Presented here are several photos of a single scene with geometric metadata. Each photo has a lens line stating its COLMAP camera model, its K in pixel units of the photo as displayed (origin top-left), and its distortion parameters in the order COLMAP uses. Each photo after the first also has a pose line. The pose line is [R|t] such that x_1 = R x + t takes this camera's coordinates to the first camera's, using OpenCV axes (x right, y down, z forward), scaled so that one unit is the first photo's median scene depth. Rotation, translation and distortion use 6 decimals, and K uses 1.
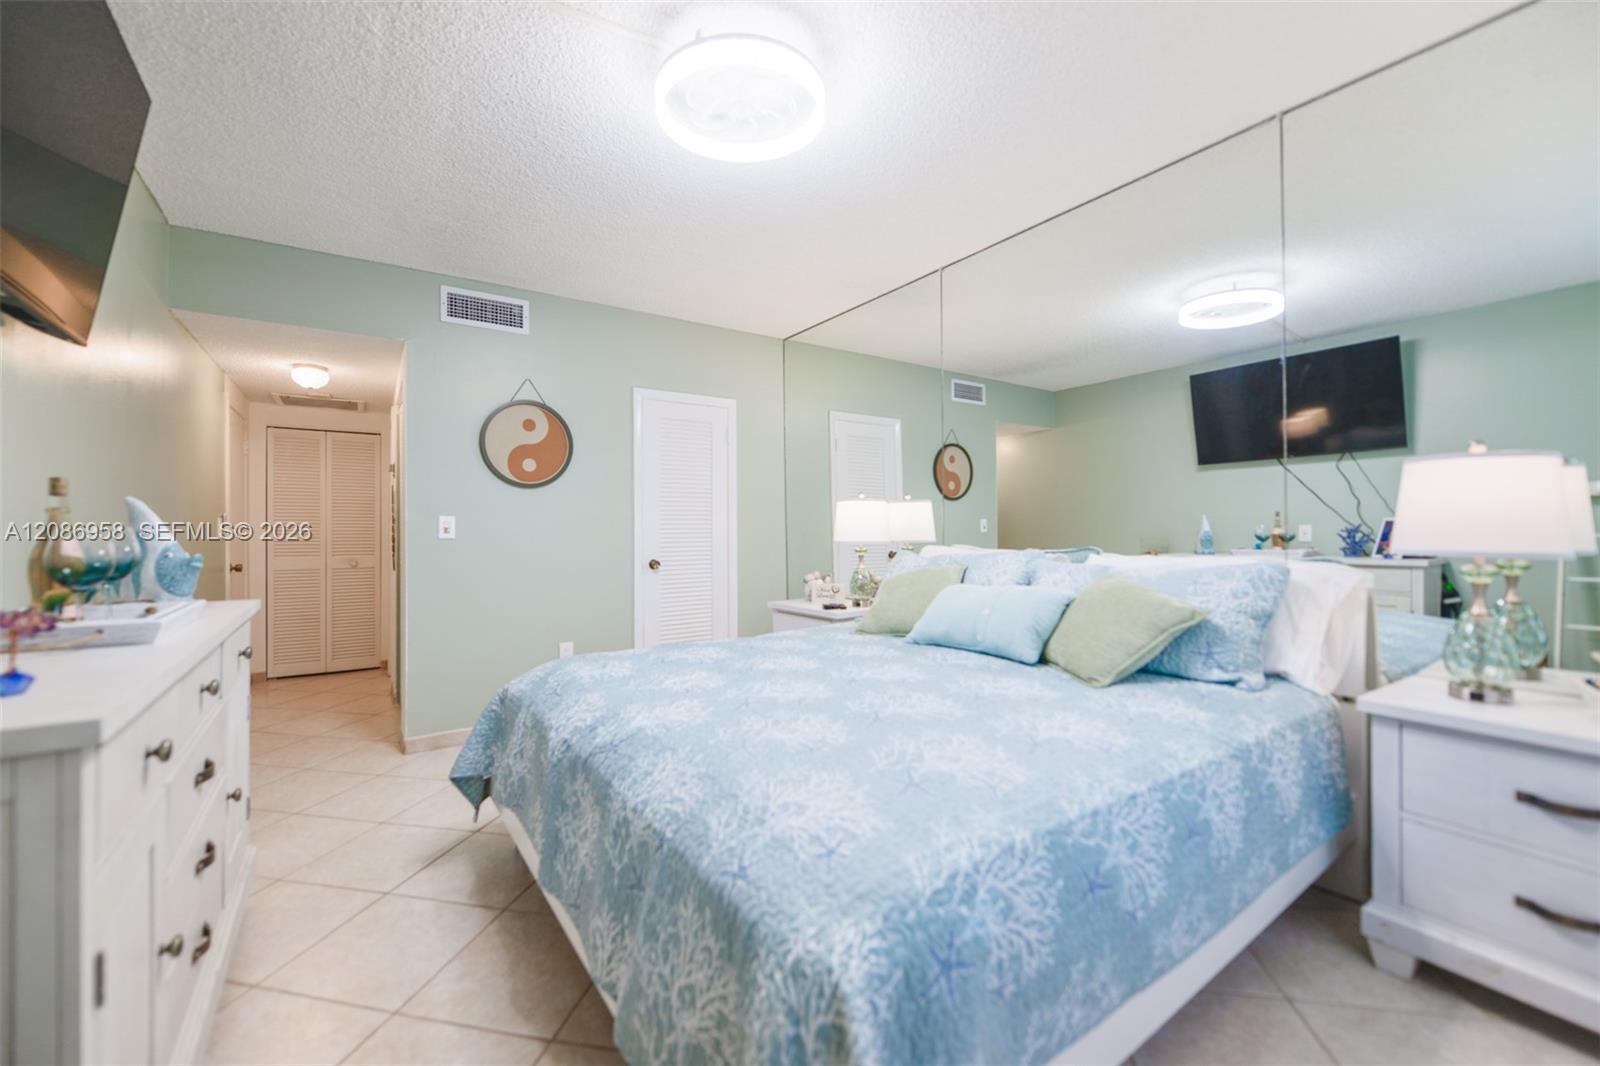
lens RADIAL K [[641.4, 0, 793.2], [0, 641.4, 530.2], [0, 0, 1]] dist [0.003954, 0.000110]
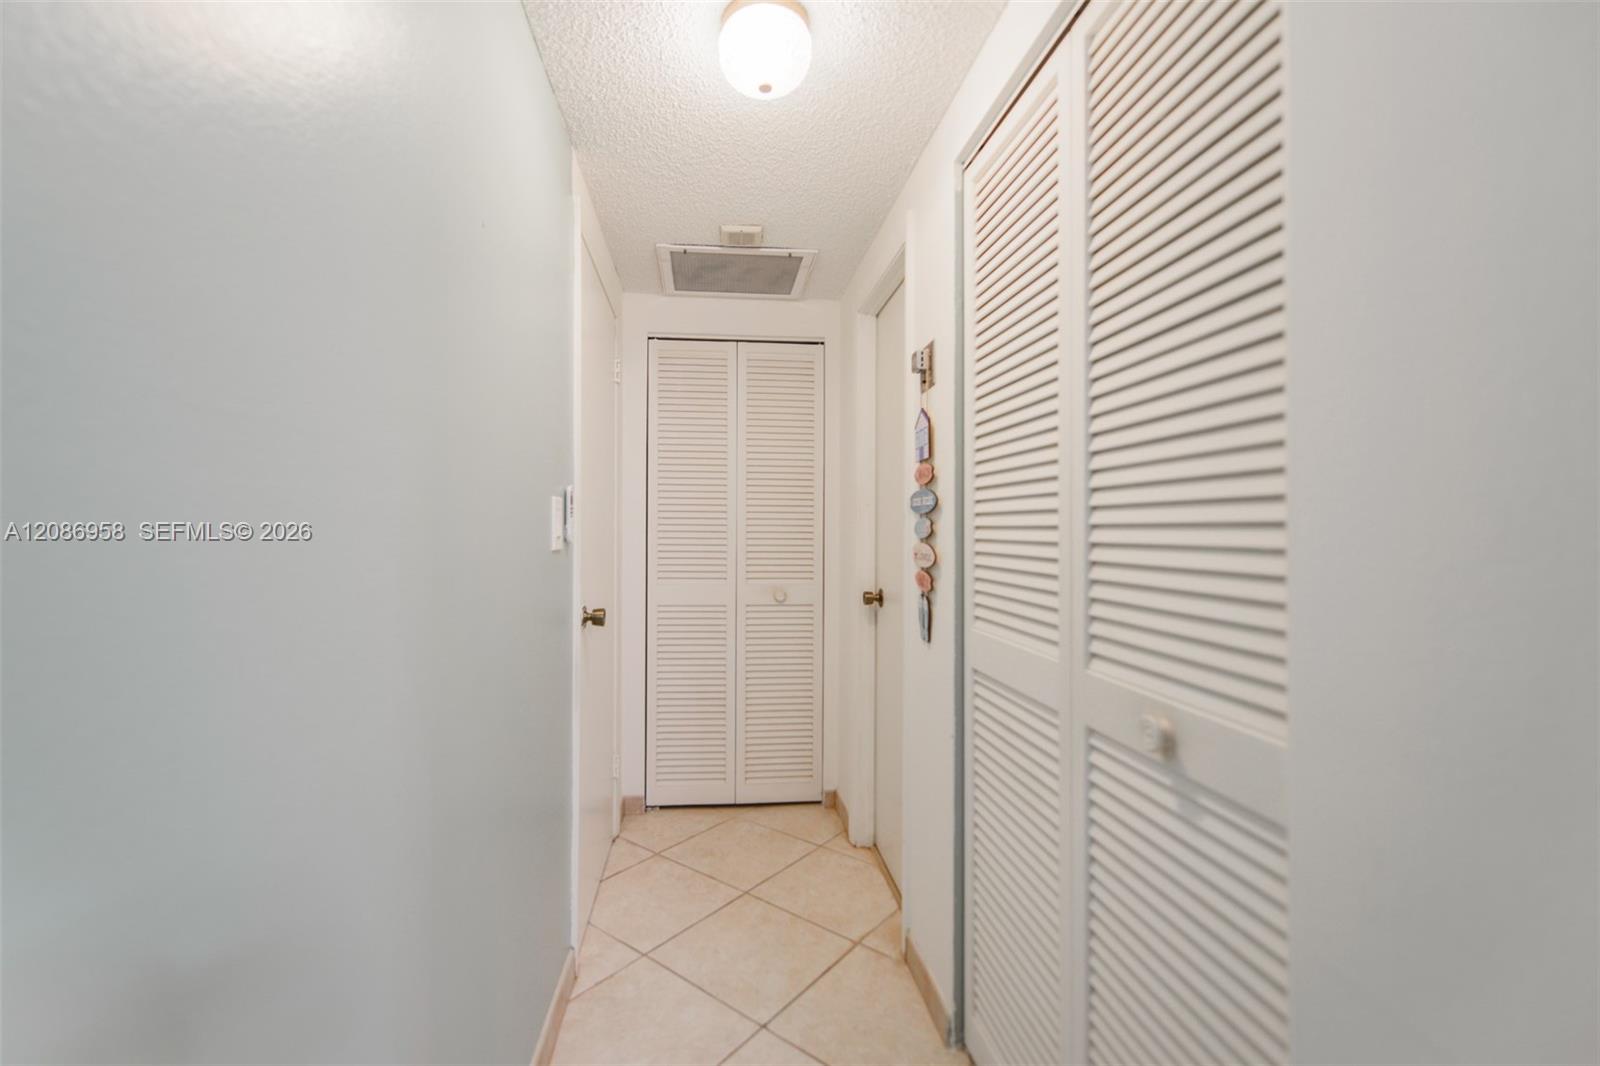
lens RADIAL K [[641.4, 0, 803.3], [0, 641.4, 538.4], [0, 0, 1]] dist [0.003954, 0.000110]
pose [[0.906897, 0.006787, -0.421298, -0.476719], [-0.005917, 0.999977, 0.003371, 0.004153], [0.421311, -0.000565, 0.906916, 0.572082]]
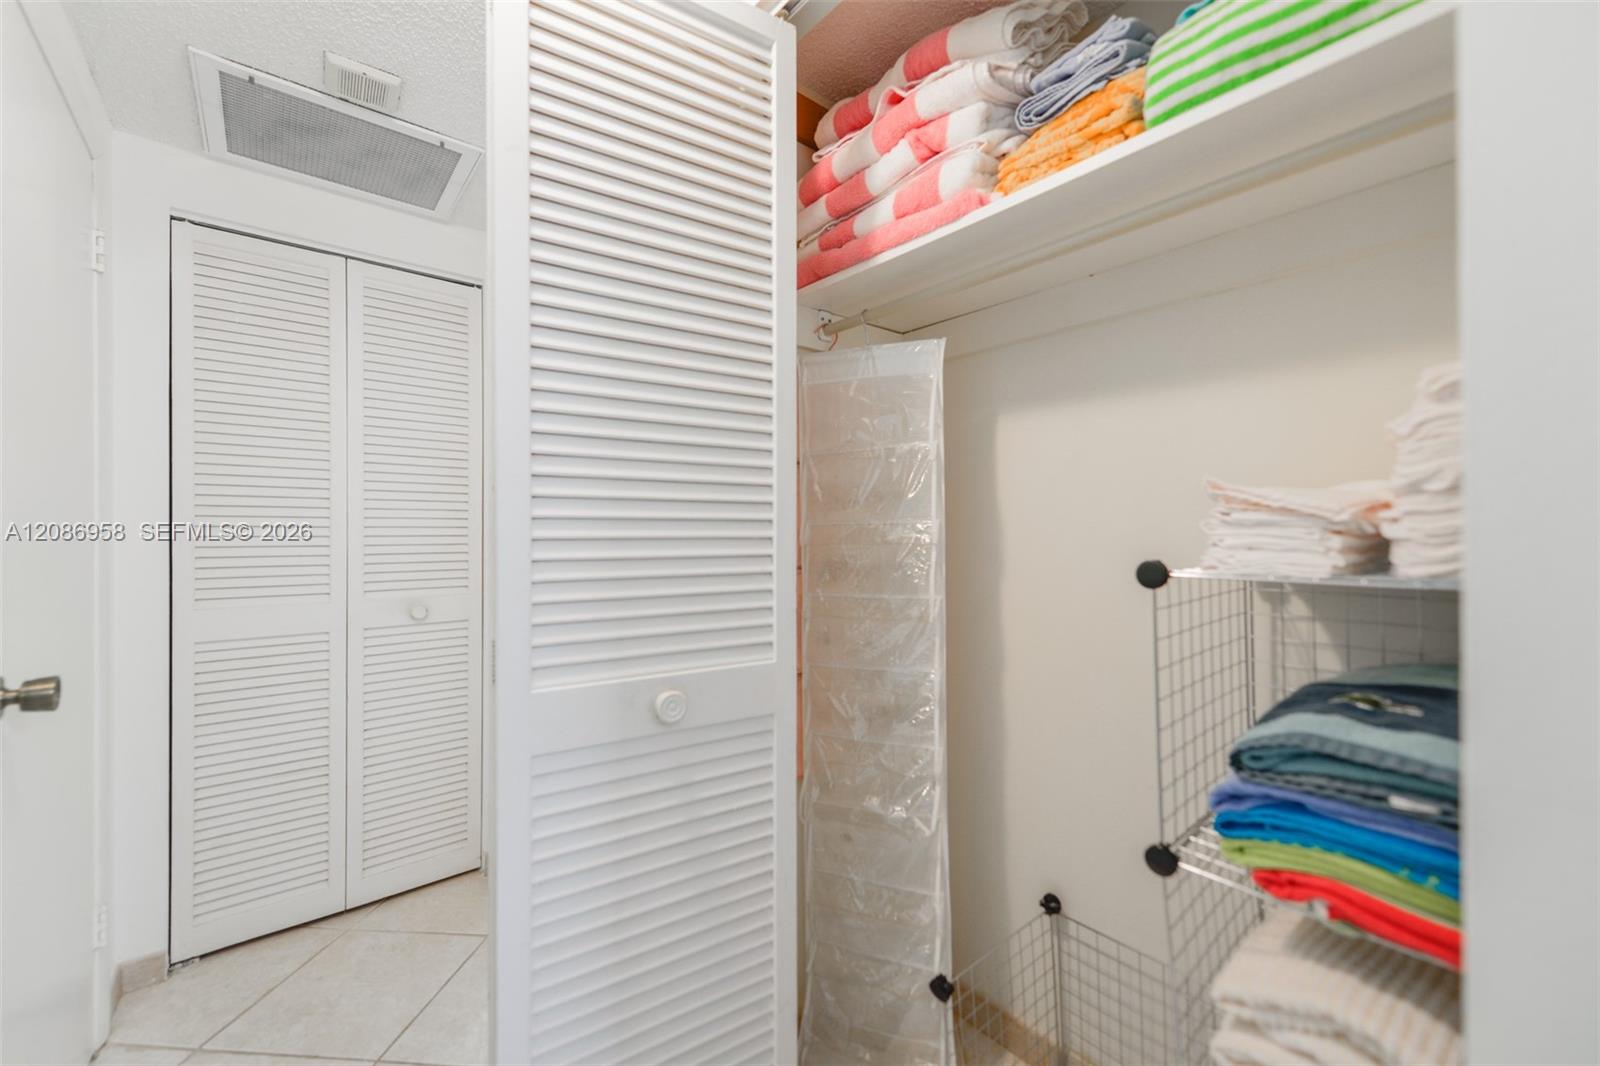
lens RADIAL K [[641.4, 0, 822.7], [0, 641.4, 530.2], [0, 0, 1]] dist [0.003954, 0.000110]
pose [[0.993194, -0.000132, 0.116474, -0.520725], [0.000208, 1.000000, -0.000641, 0.003177], [-0.116474, 0.000661, 0.993194, 0.627675]]
